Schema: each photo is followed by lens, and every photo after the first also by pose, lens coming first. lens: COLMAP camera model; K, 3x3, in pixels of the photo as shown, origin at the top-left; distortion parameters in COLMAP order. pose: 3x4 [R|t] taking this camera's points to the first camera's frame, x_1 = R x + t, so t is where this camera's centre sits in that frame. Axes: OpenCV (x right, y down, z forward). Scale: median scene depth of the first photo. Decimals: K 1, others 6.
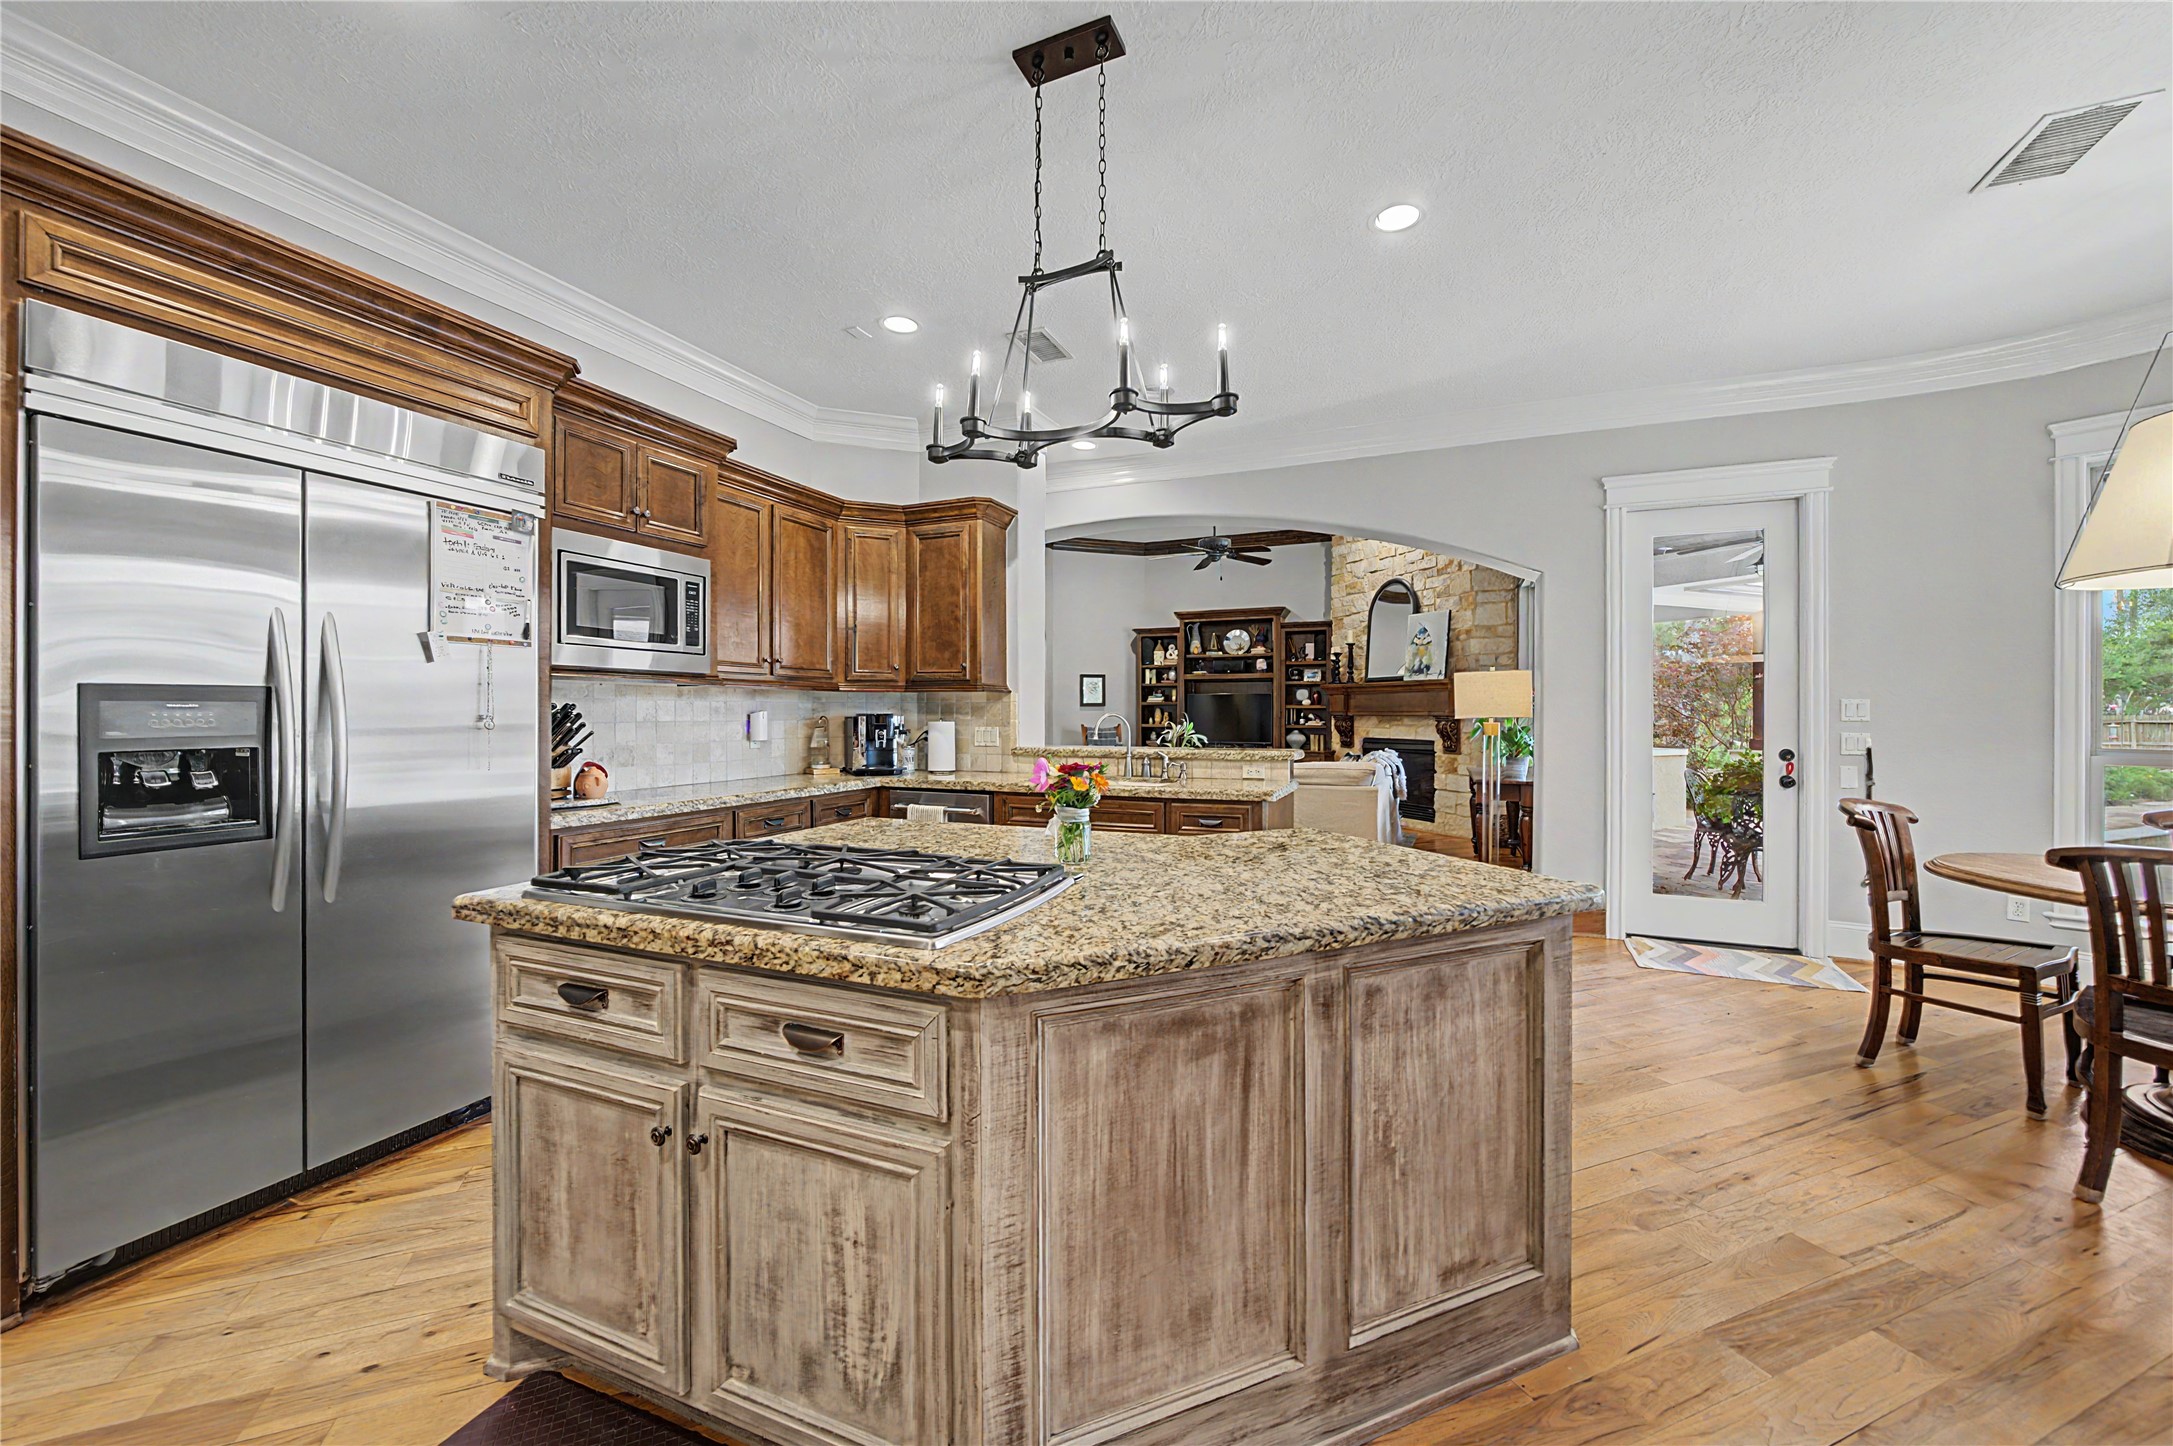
lens RADIAL K [[811.8, 0, 1100.9], [0, 811.8, 716.8], [0, 0, 1]] dist [-0.002381, -0.000181]
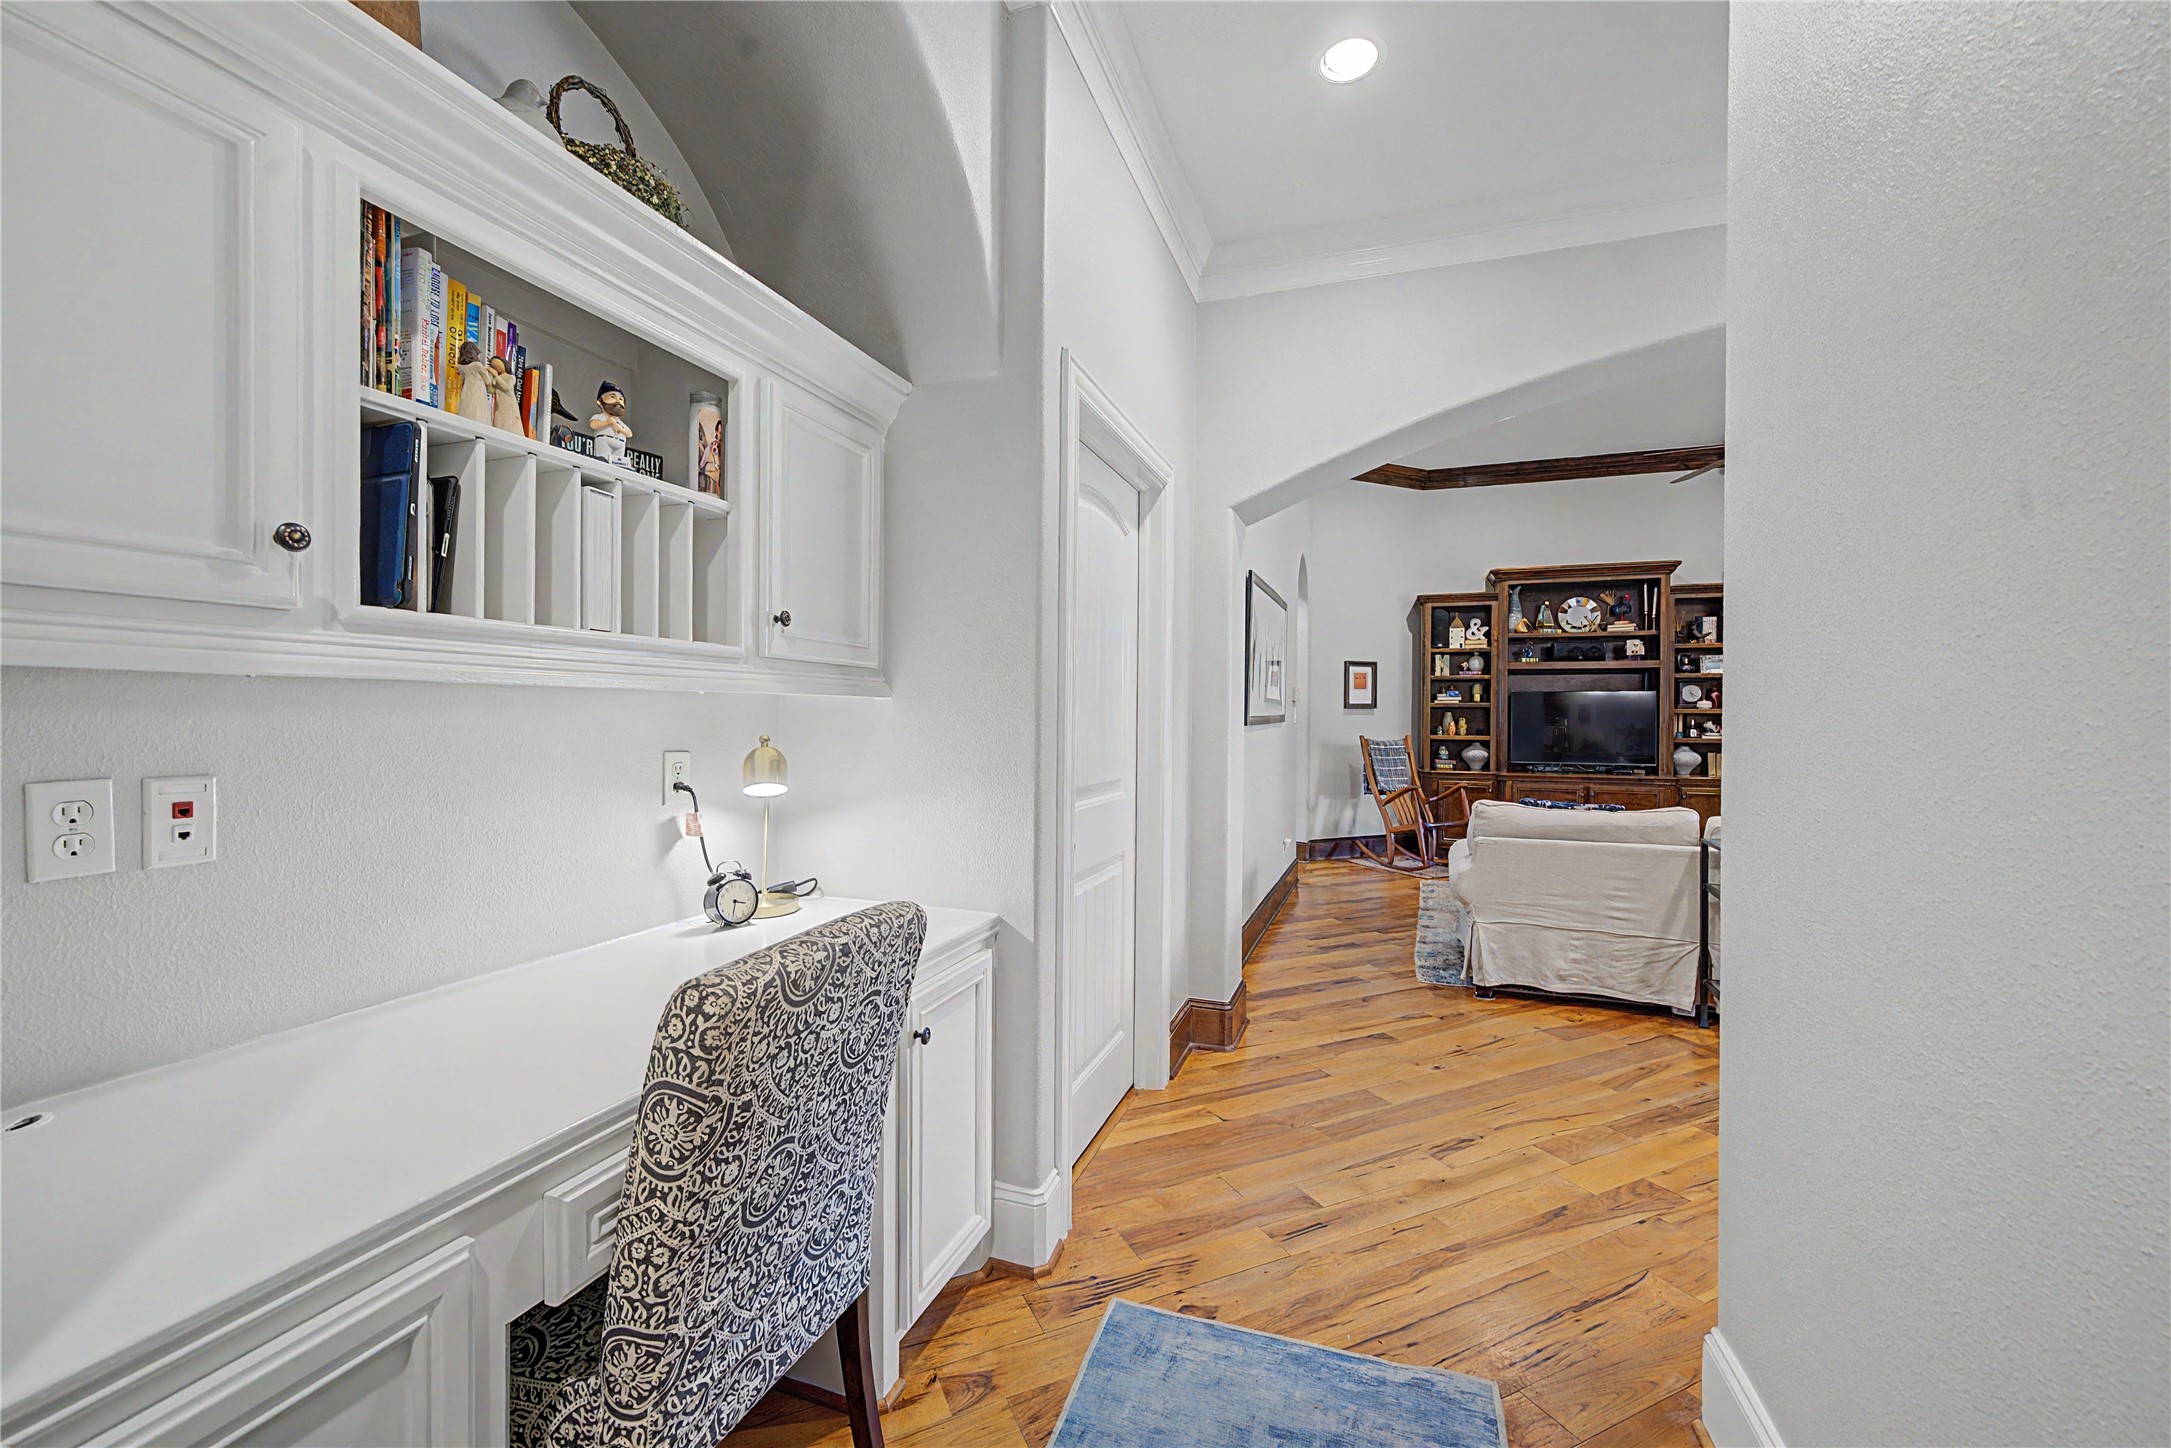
lens RADIAL K [[862.1, 0, 1084.9], [0, 862.1, 716.1], [0, 0, 1]] dist [-0.002209, 0.000053]
pose [[0.999138, 0.008833, 0.040555, -0.336951], [-0.008471, 0.999923, -0.009098, 0.002649], [-0.040632, 0.008747, 0.999136, 0.363639]]
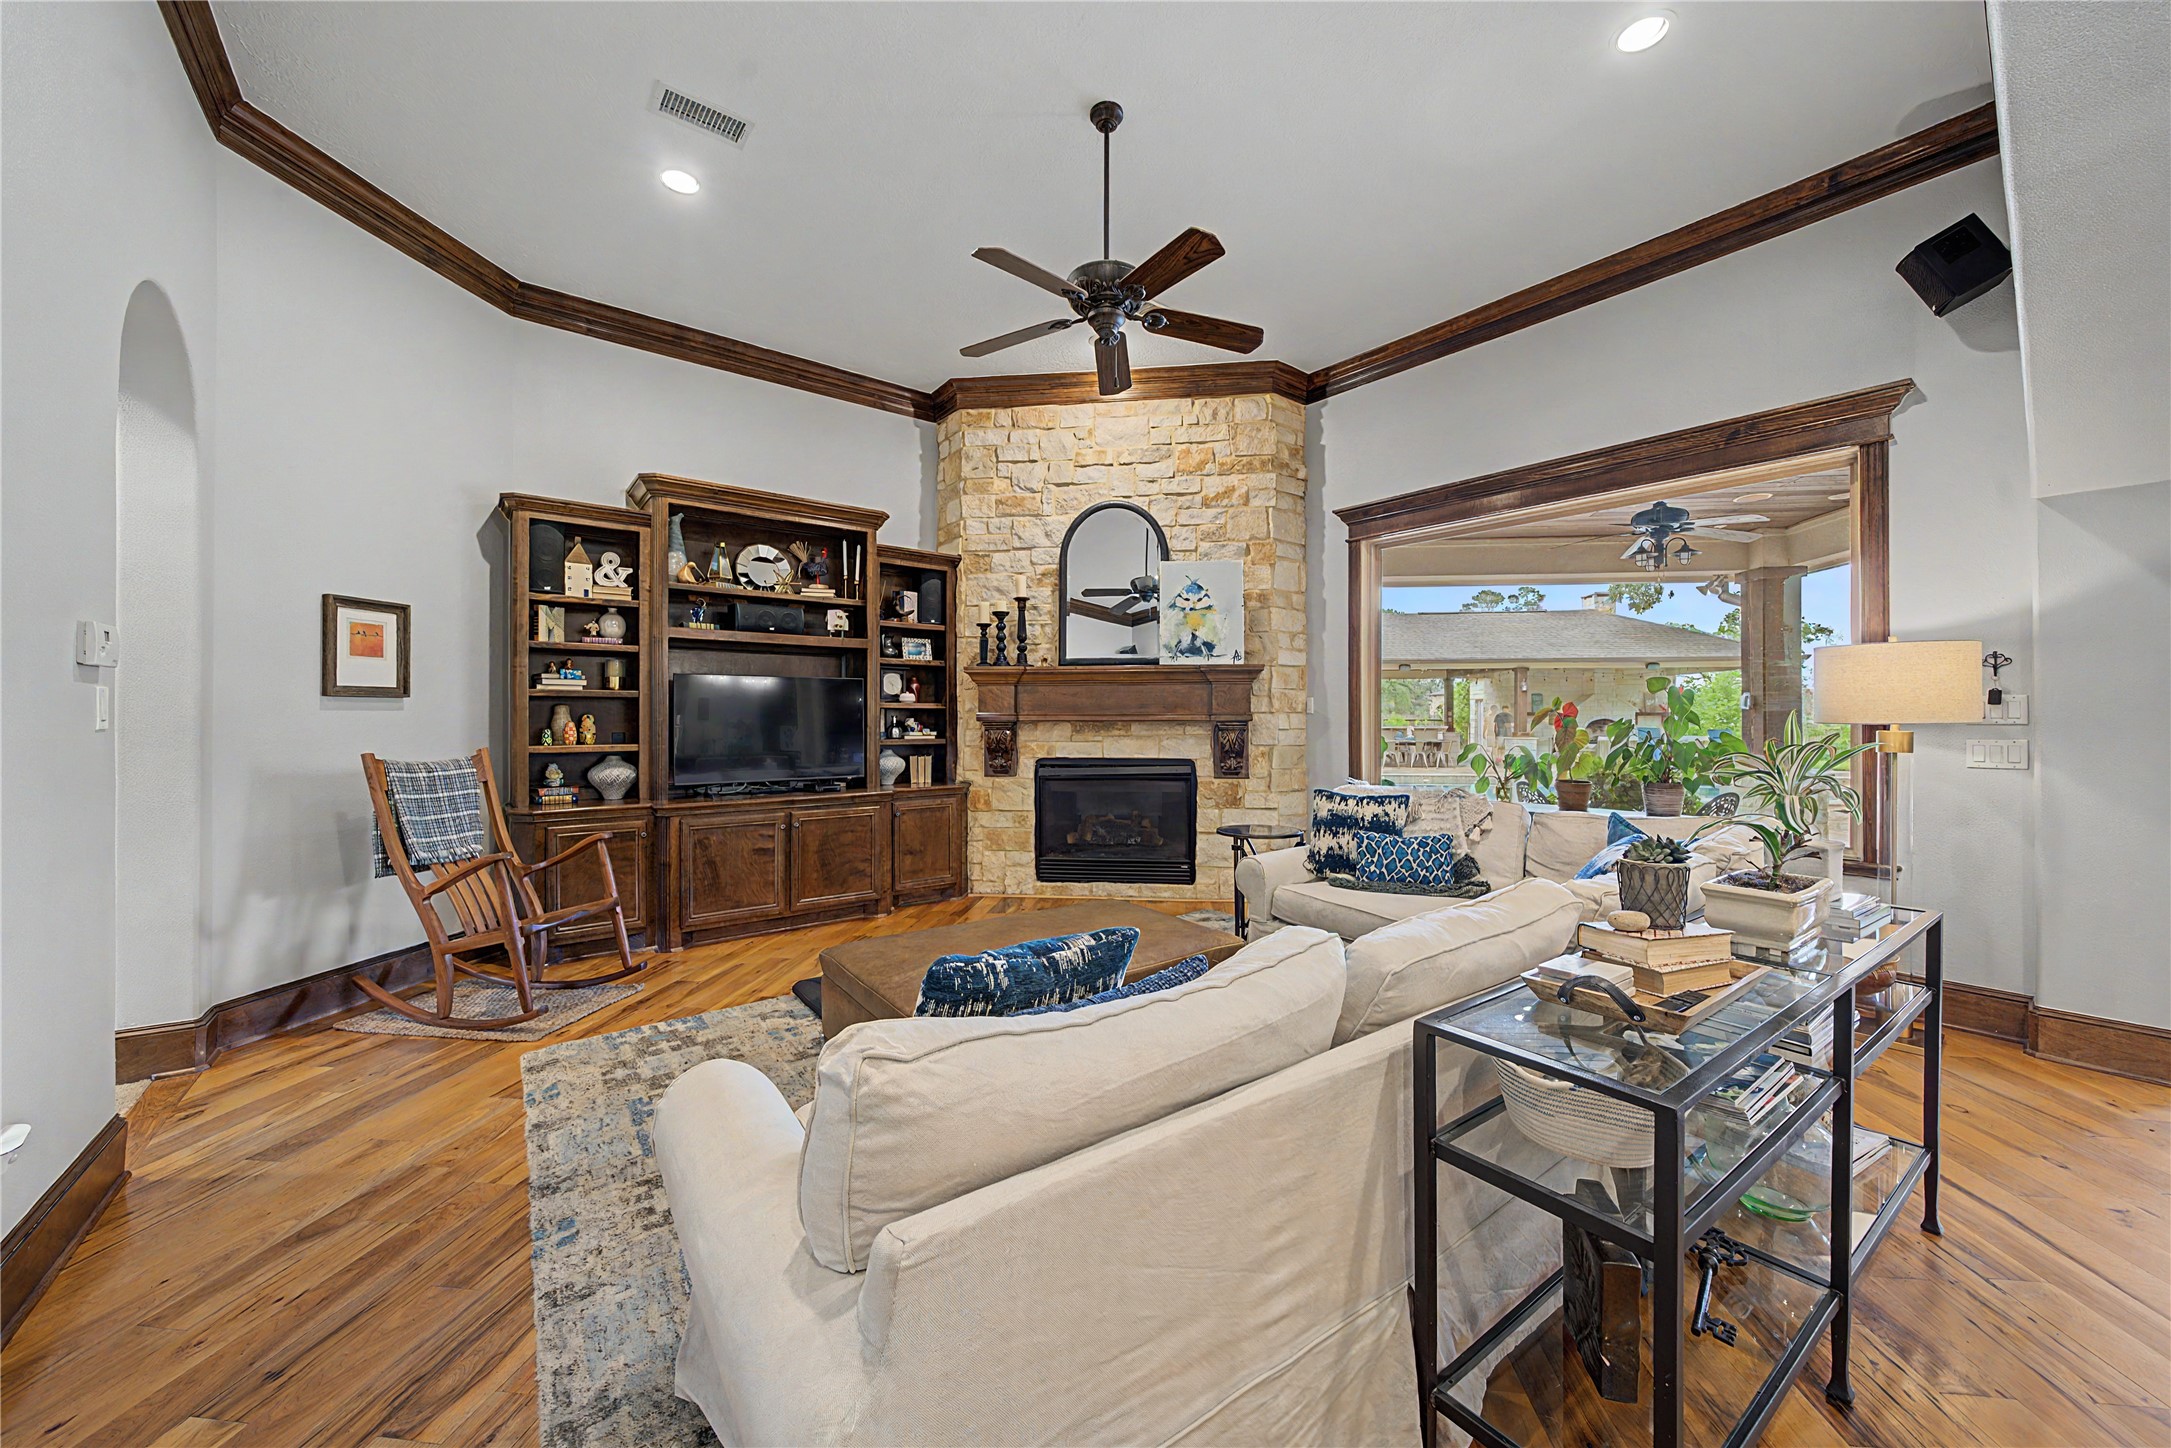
lens RADIAL K [[811.1, 0, 1099.9], [0, 811.1, 717.8], [0, 0, 1]] dist [-0.002381, -0.000181]
pose [[0.489790, 0.003007, 0.871835, -0.189586], [0.006423, 0.999954, -0.007058, 0.000199], [-0.871817, 0.009057, 0.489748, 0.724917]]
